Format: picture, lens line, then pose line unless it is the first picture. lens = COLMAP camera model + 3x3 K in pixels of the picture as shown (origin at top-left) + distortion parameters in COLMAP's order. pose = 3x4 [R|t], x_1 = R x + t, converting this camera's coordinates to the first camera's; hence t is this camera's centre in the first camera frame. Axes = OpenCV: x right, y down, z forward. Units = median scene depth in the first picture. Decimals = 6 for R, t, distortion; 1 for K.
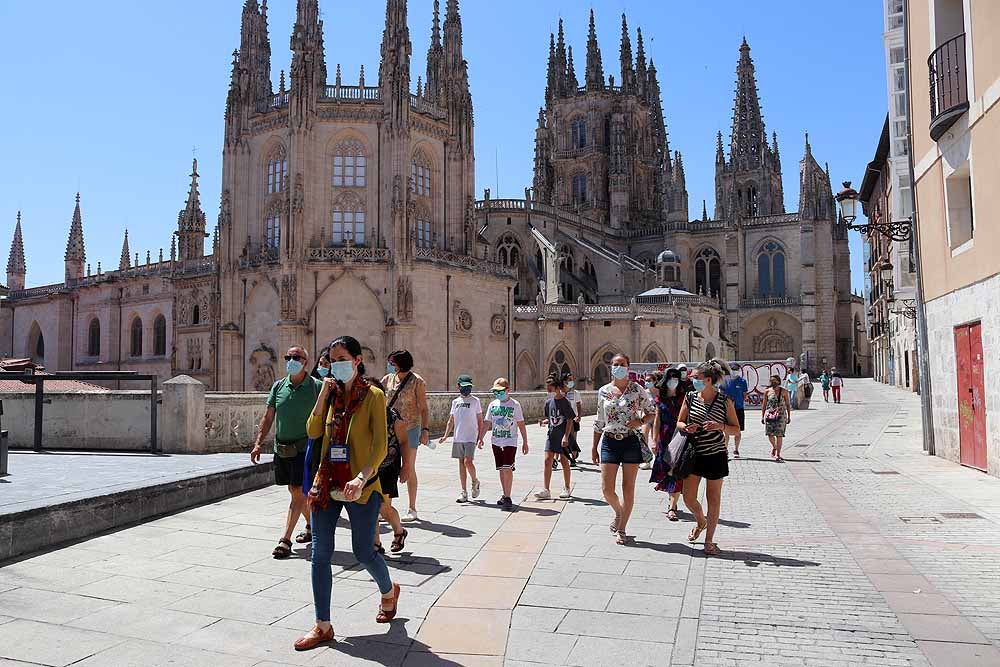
lens RADIAL K [[835.8, 0, 505.8], [0, 835.8, 338.5], [0, 0, 1]] dist [-0.164045, 0.149210]
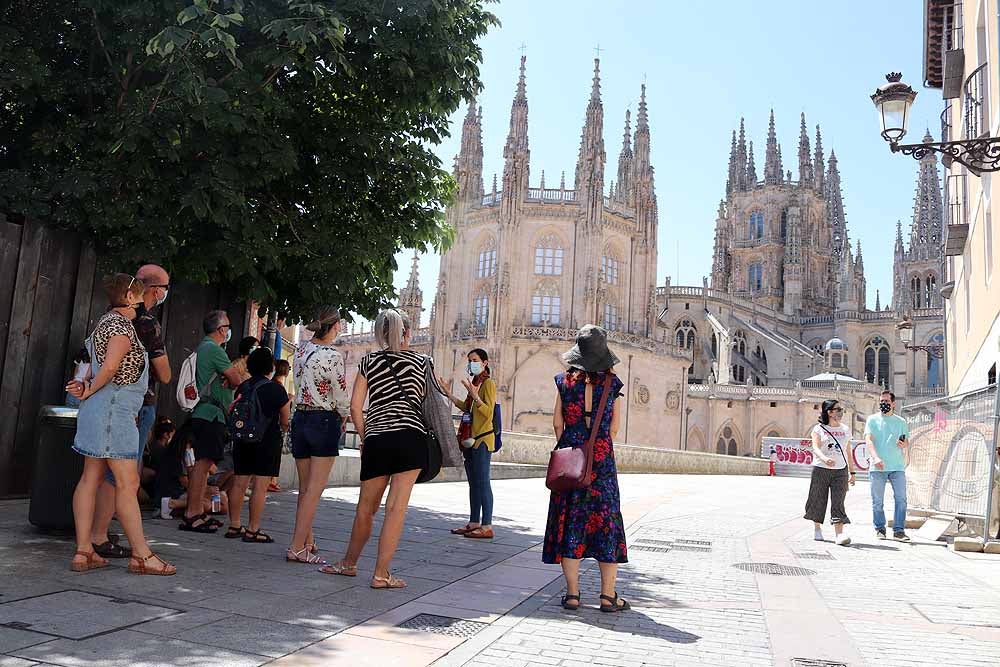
lens RADIAL K [[835.8, 0, 505.8], [0, 835.8, 338.5], [0, 0, 1]] dist [-0.164045, 0.149210]
pose [[0.976480, 0.040905, -0.211692, 0.004129], [-0.058782, 0.995151, -0.078855, 0.001480], [0.207440, 0.089445, 0.974150, -0.127418]]
